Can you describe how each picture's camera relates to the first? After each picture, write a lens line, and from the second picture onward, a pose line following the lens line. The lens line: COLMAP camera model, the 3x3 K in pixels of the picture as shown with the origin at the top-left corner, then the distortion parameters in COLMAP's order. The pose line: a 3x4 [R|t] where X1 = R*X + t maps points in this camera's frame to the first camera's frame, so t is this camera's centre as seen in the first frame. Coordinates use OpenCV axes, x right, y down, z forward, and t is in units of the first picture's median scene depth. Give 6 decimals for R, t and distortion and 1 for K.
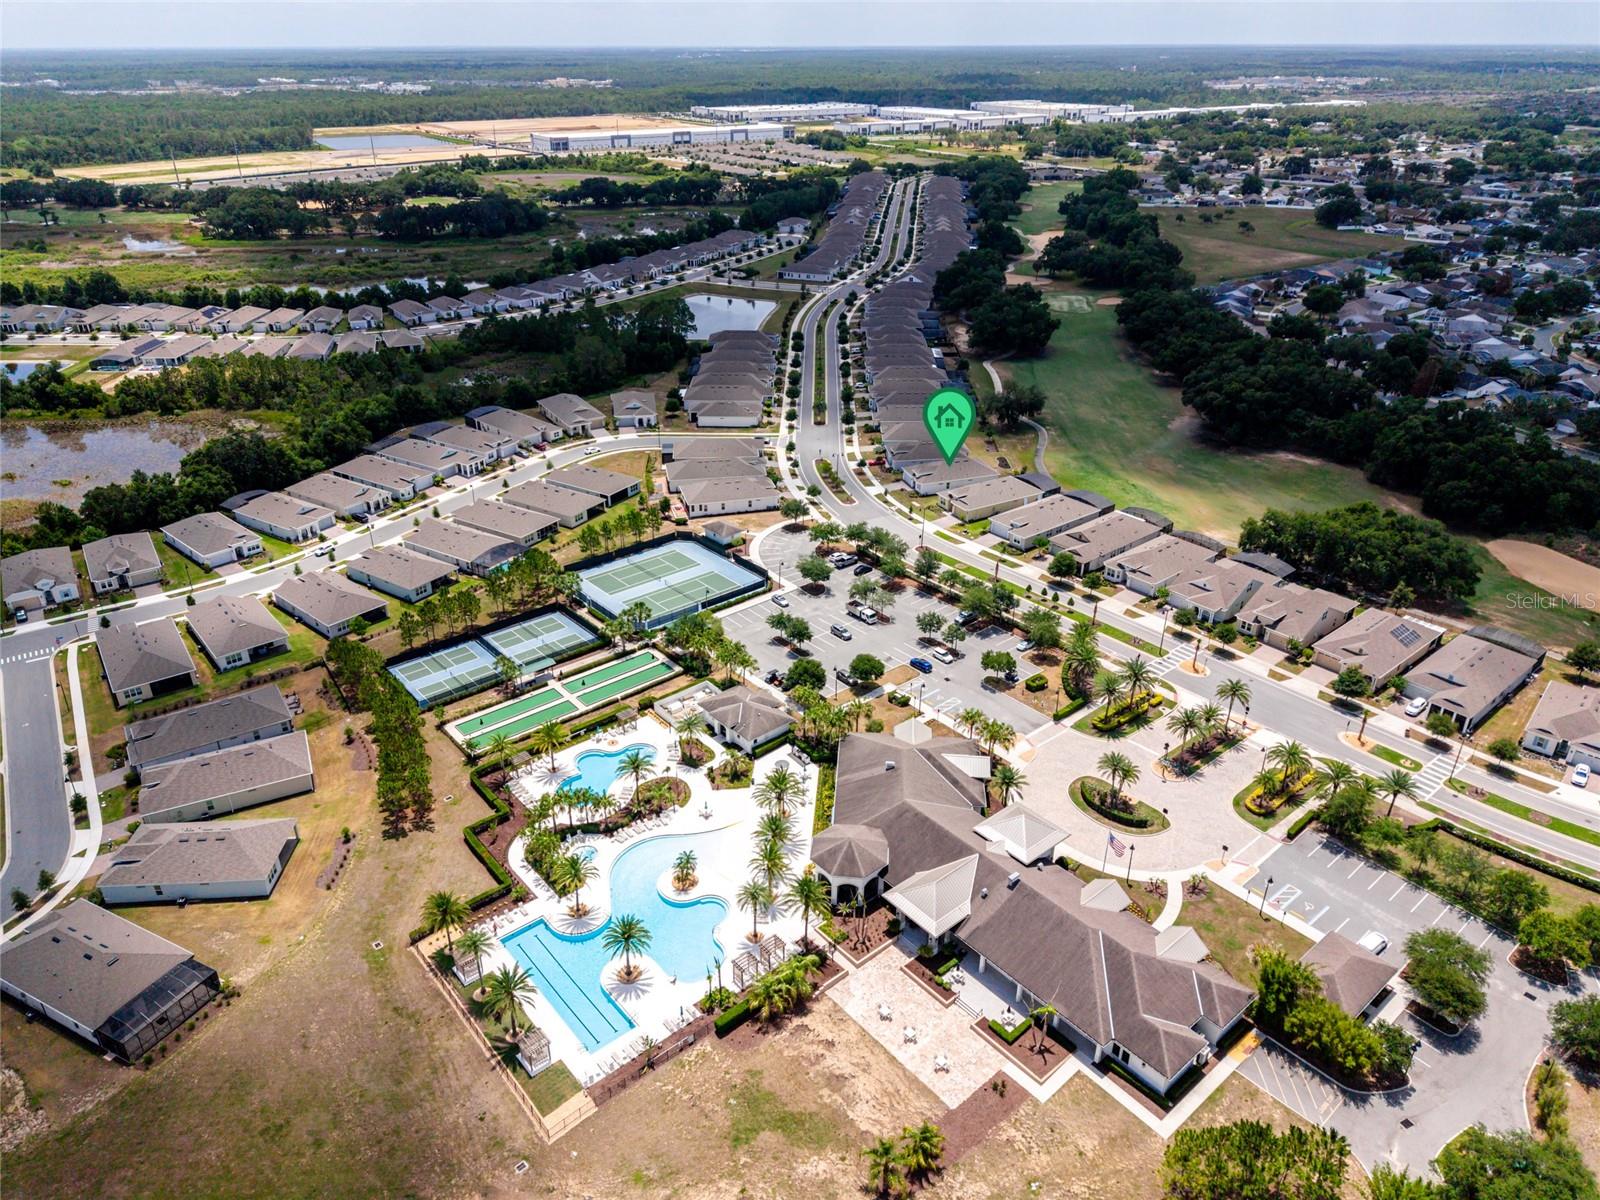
lens RADIAL K [[1084.1, 0, 784.8], [0, 1084.1, 600.0], [0, 0, 1]] dist [0.034581, -0.030856]
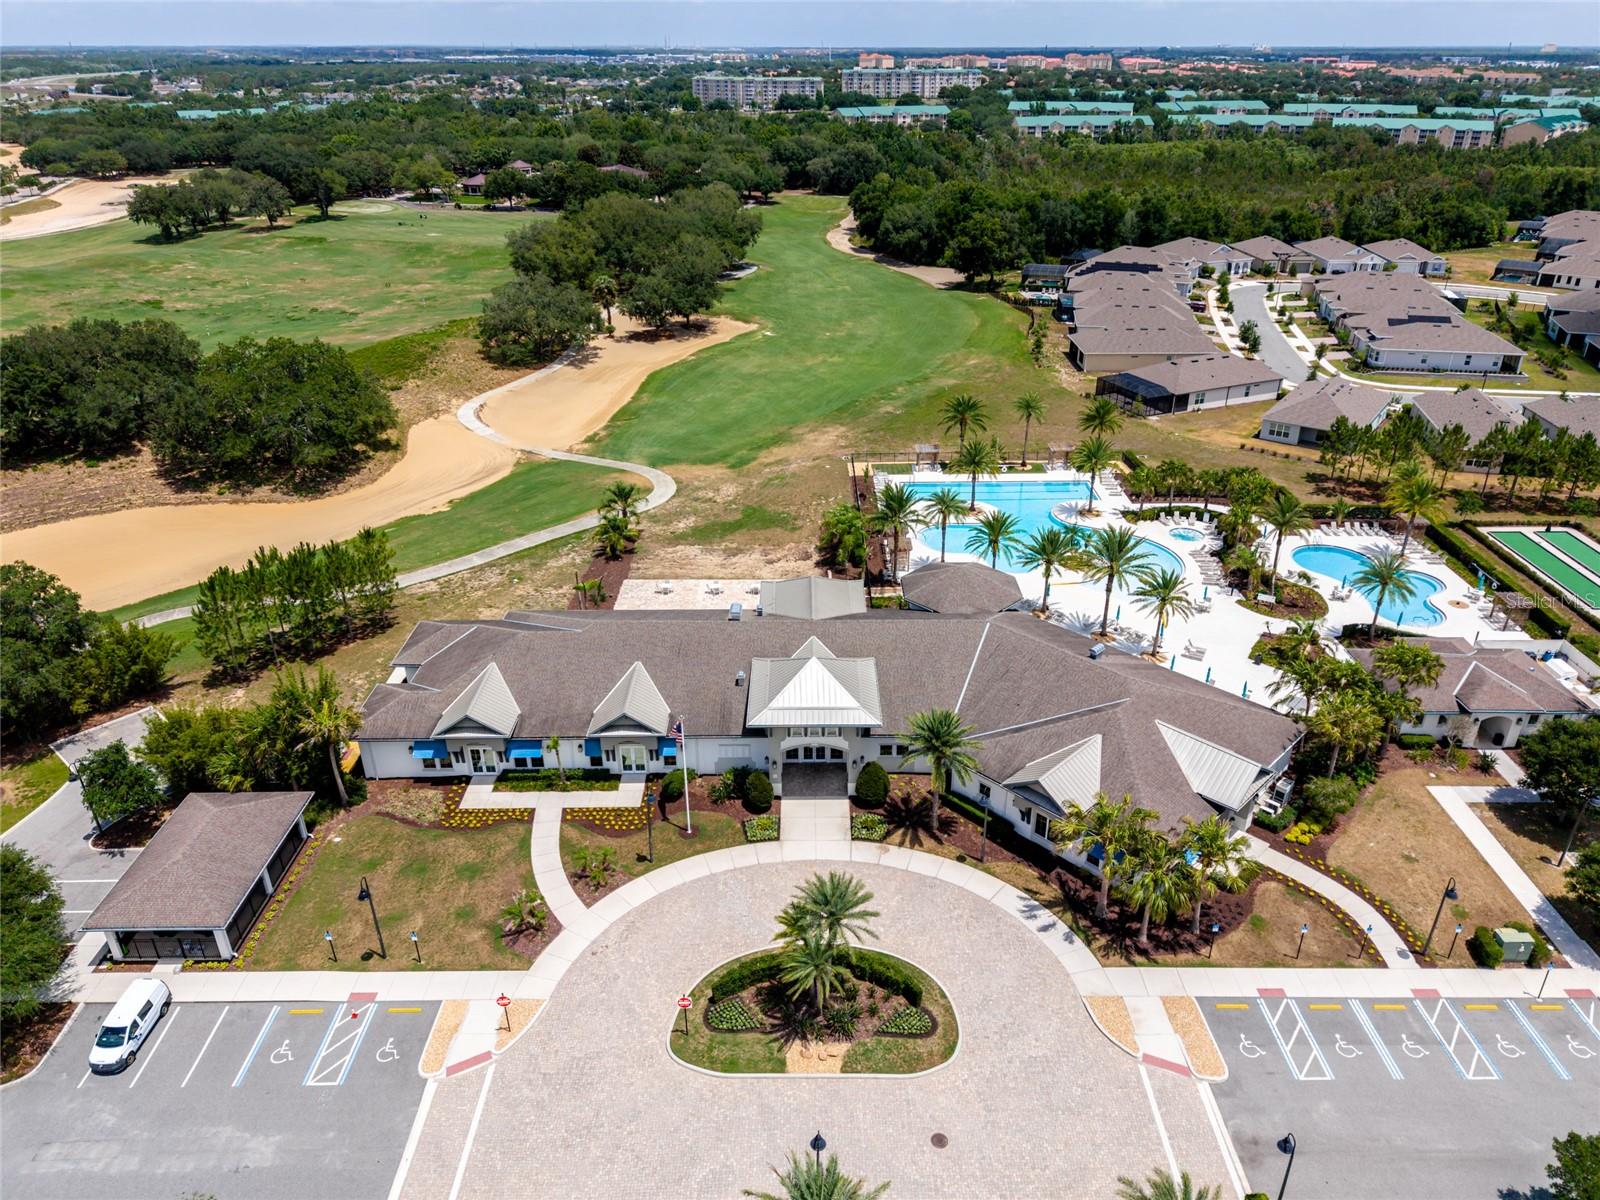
lens RADIAL K [[1074.6, 0, 815.0], [0, 1074.6, 597.1], [0, 0, 1]] dist [0.029113, -0.022953]
pose [[-0.632093, 0.352762, -0.689940, 0.321353], [-0.355742, 0.658892, 0.662803, -0.093227], [0.688408, 0.664395, -0.290989, 0.640064]]
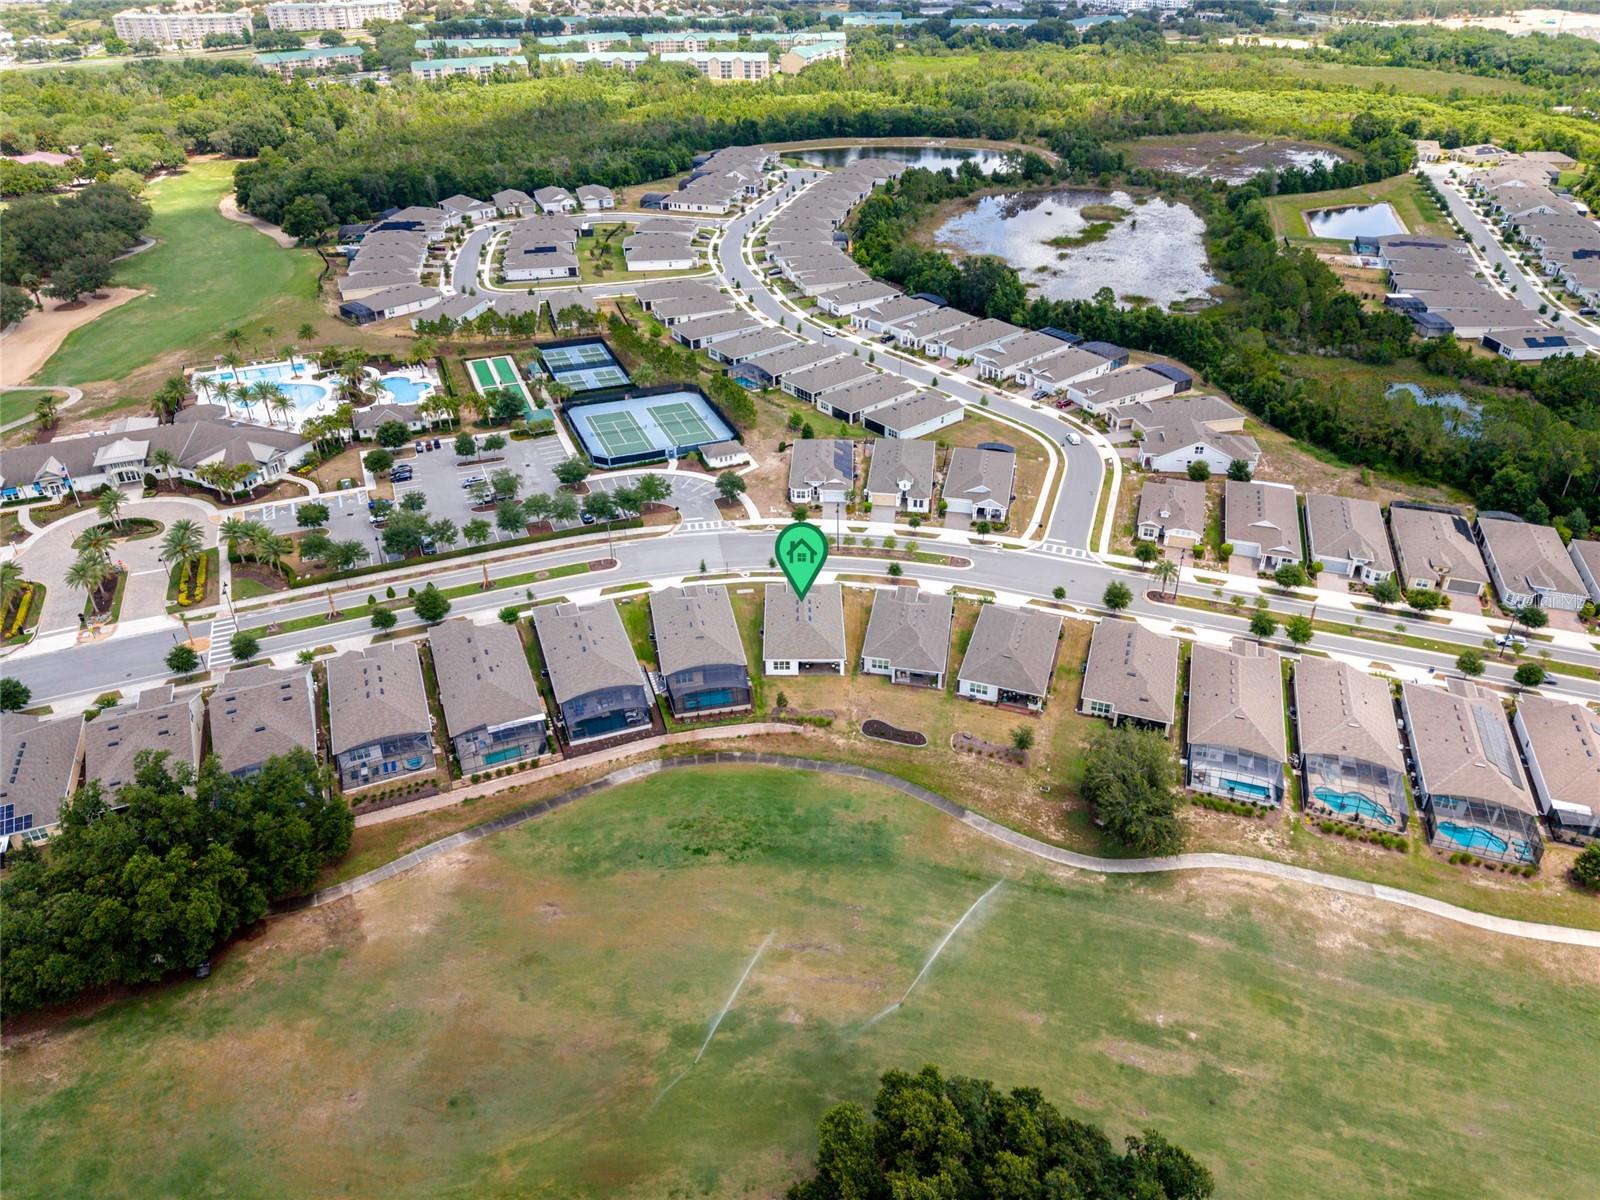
lens RADIAL K [[1093.7, 0, 806.5], [0, 1093.7, 524.2], [0, 0, 1]] dist [0.001870, -0.007380]
pose [[-0.290537, 0.474549, -0.830898, 0.715017], [-0.439819, 0.704959, 0.556411, -0.560948], [0.849793, 0.527102, 0.003899, 1.058909]]
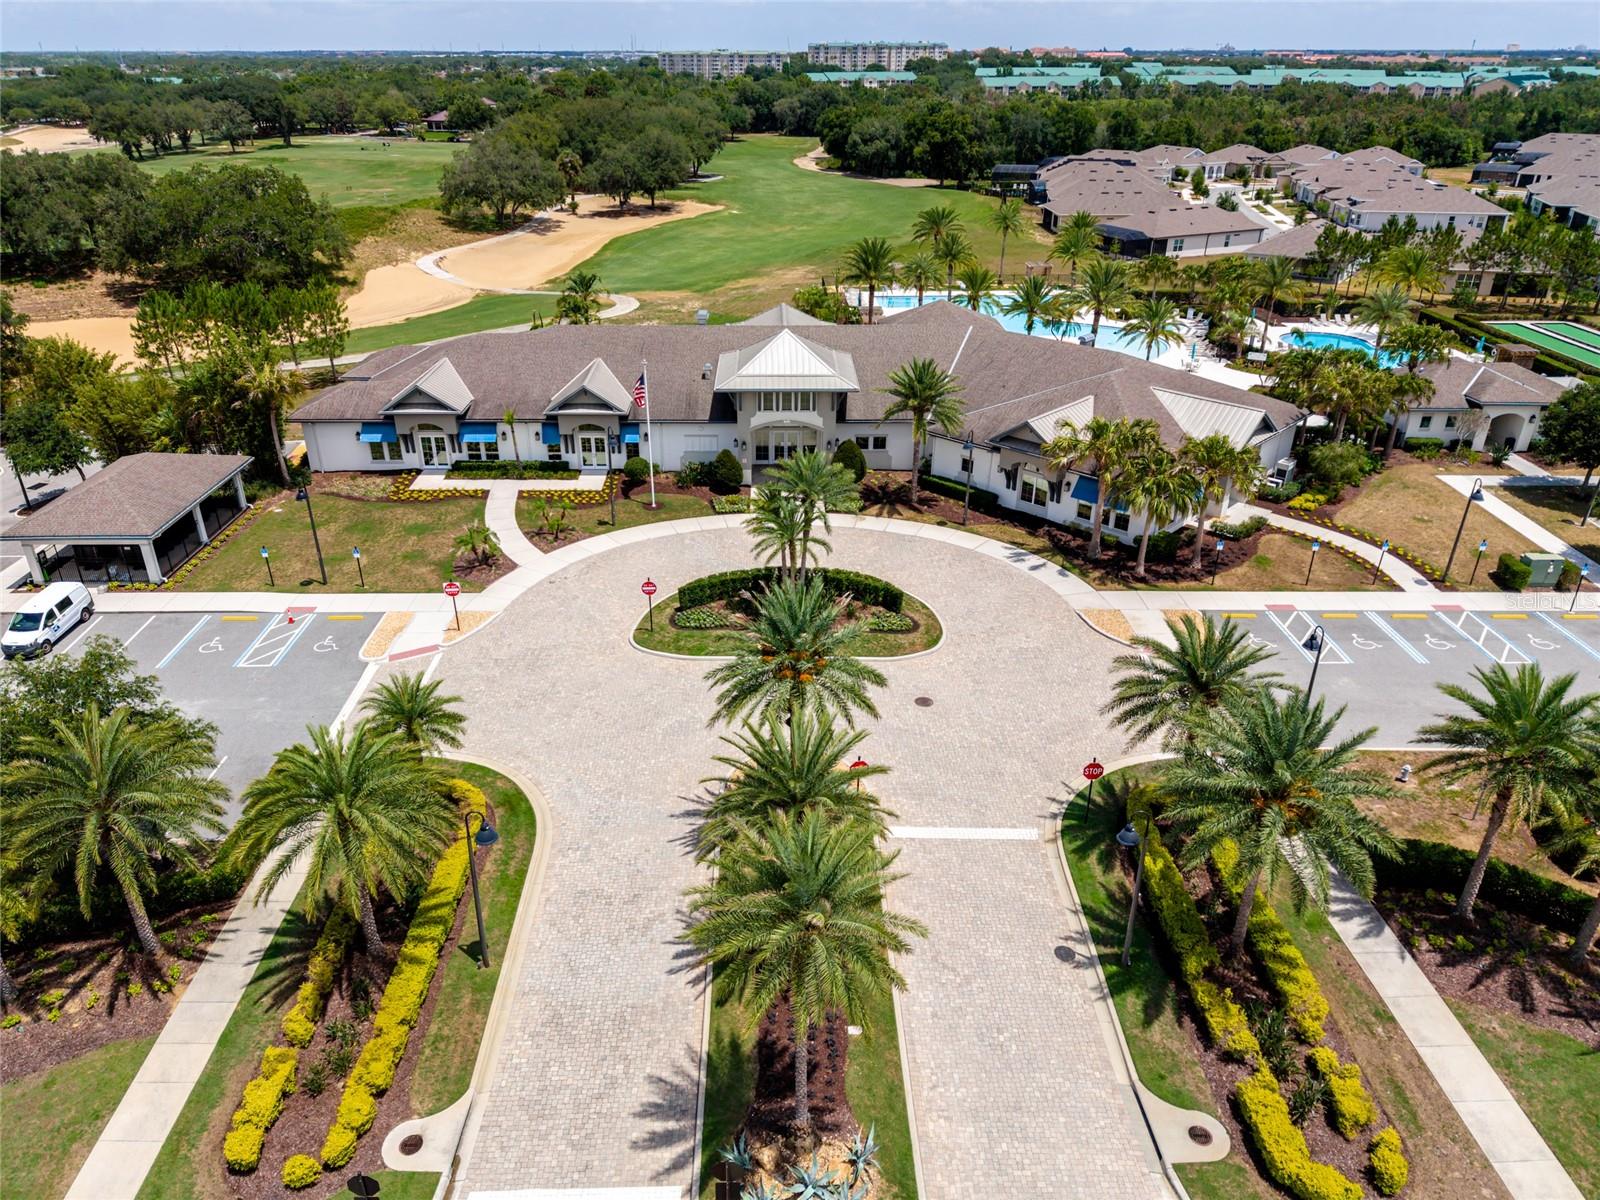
lens RADIAL K [[1069.3, 0, 777.5], [0, 1069.3, 600.1], [0, 0, 1]] dist [0.028115, -0.021306]
pose [[-0.633984, 0.350952, -0.689128, 0.339938], [-0.354663, 0.659919, 0.662360, -0.023117], [0.687225, 0.664334, -0.293908, 0.691021]]
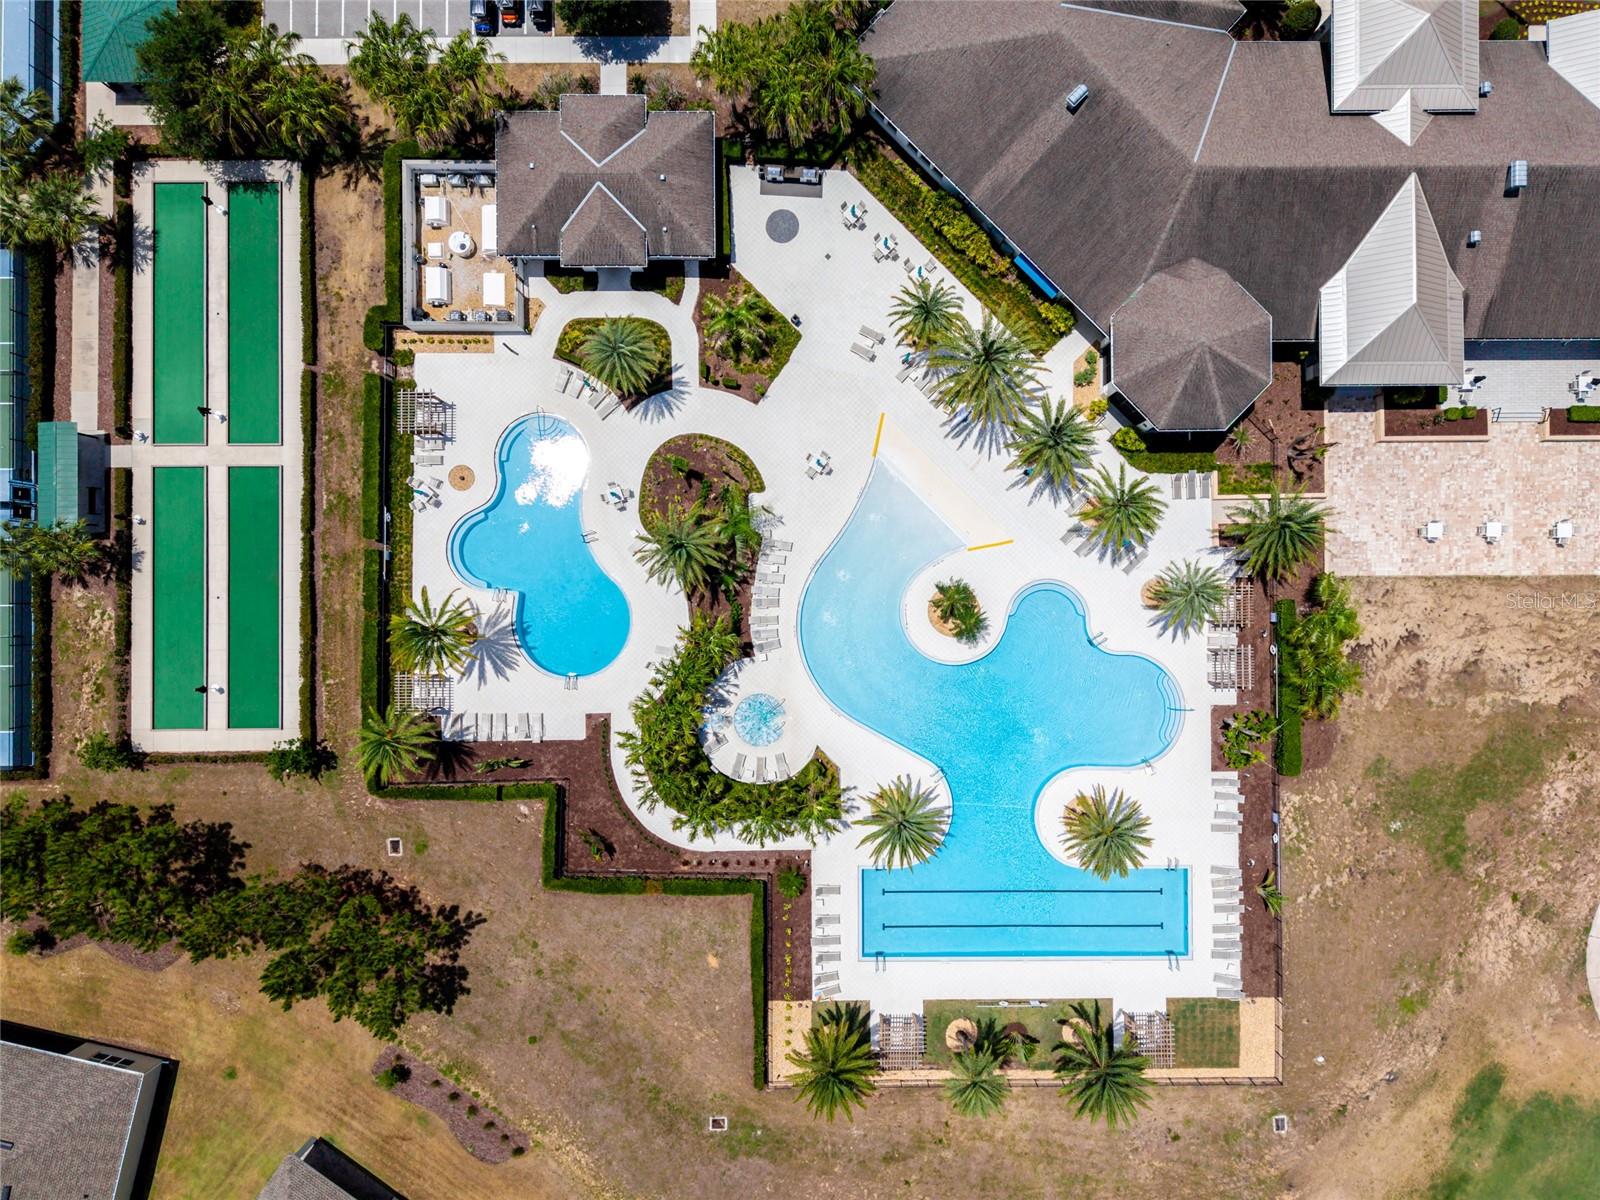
lens RADIAL K [[1074.6, 0, 815.0], [0, 1074.6, 597.1], [0, 0, 1]] dist [0.029113, -0.022953]
pose [[0.631515, -0.775312, 0.008985, -0.076646], [0.350908, 0.296120, 0.888356, -0.125403], [-0.691413, -0.557857, 0.459068, 0.470908]]
